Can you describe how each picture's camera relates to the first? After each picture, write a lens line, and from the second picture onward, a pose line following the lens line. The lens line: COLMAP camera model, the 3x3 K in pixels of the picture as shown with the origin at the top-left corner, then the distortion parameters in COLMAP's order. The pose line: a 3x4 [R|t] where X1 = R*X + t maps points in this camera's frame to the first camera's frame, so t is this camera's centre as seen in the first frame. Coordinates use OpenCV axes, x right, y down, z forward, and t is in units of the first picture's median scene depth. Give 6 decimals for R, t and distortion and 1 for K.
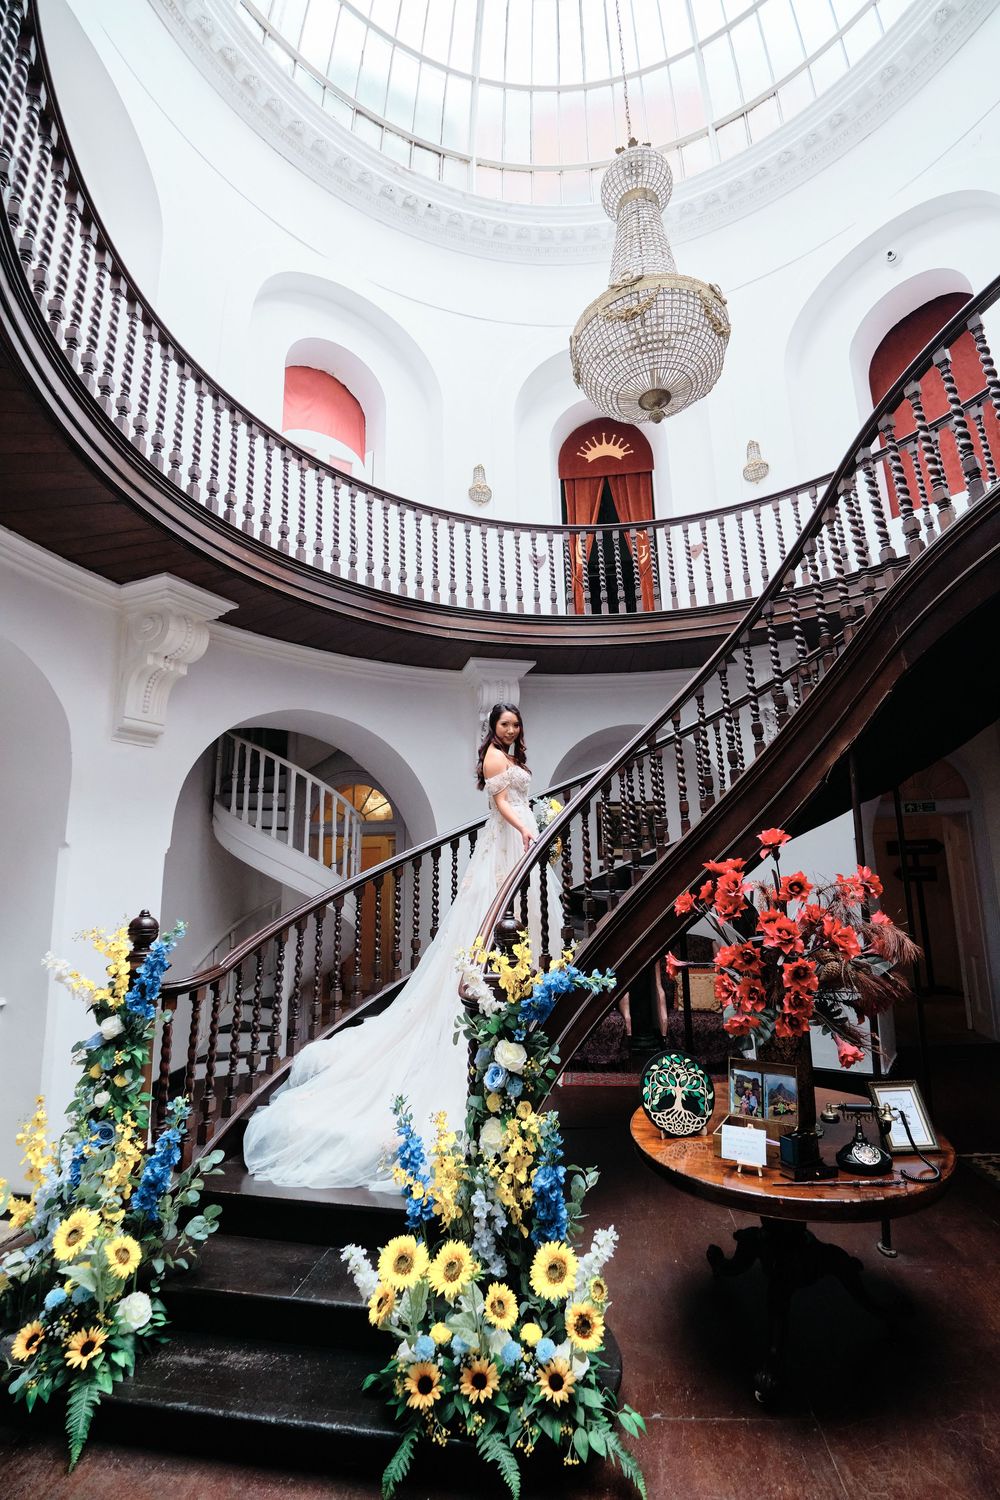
lens RADIAL K [[680.9, 0, 500.0], [0, 680.9, 750.0], [0, 0, 1]] dist [-0.035360, 0.000230]
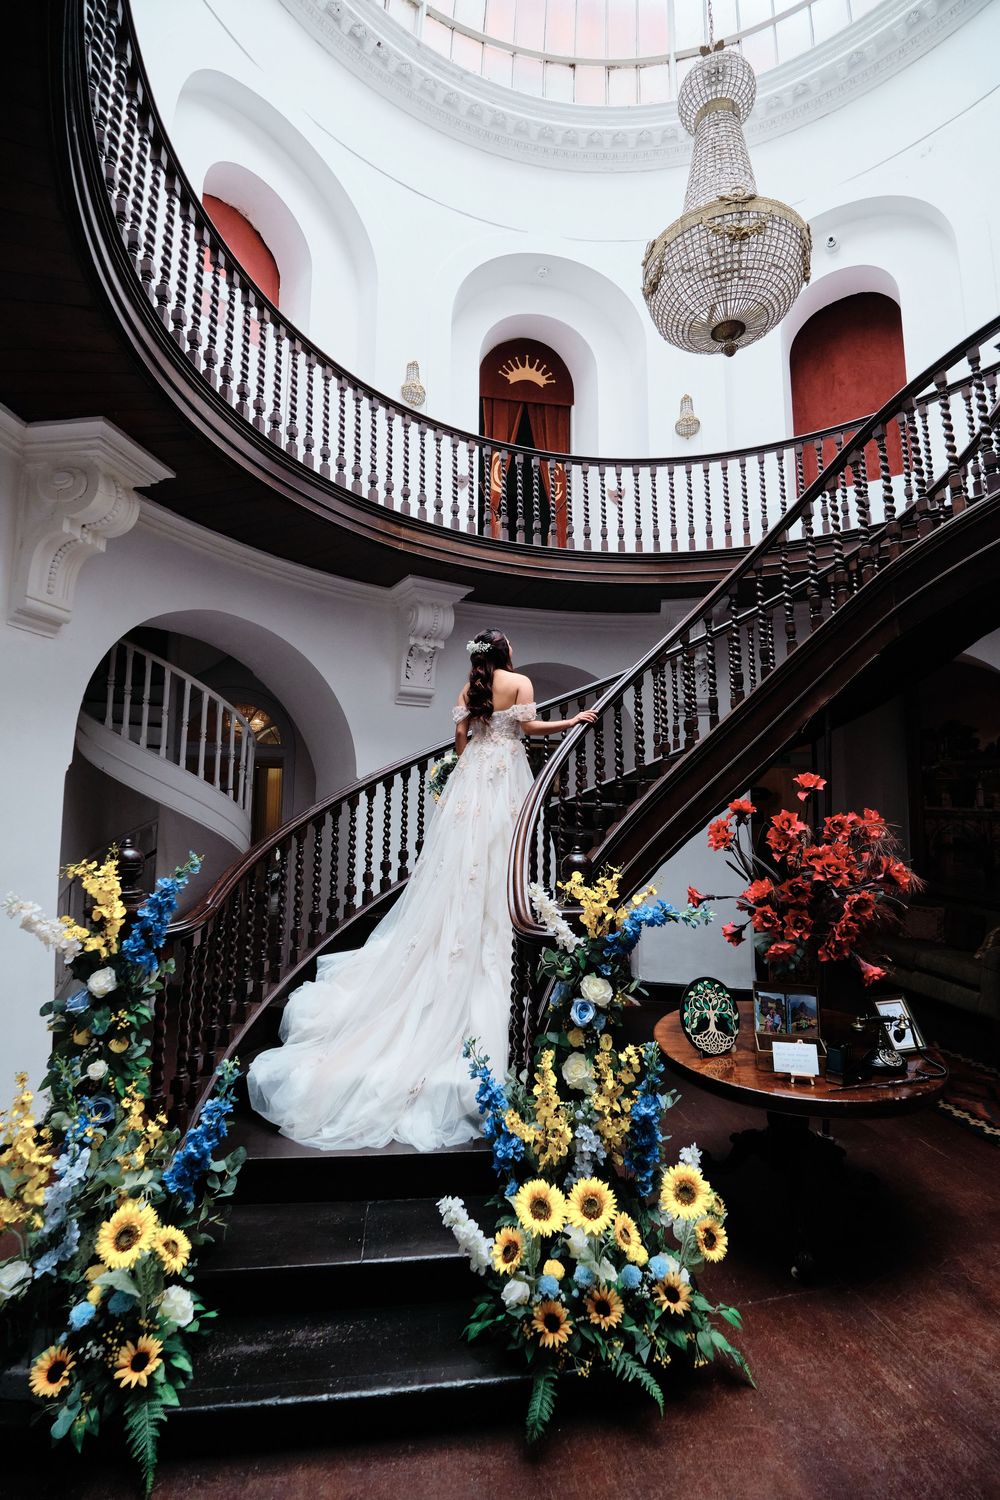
lens RADIAL K [[680.9, 0, 500.0], [0, 680.9, 750.0], [0, 0, 1]] dist [-0.035360, 0.000230]
pose [[0.954299, 0.052350, 0.294232, -0.394939], [-0.079948, 0.993374, 0.082556, 0.032718], [-0.287961, -0.102307, 0.952162, 0.128966]]
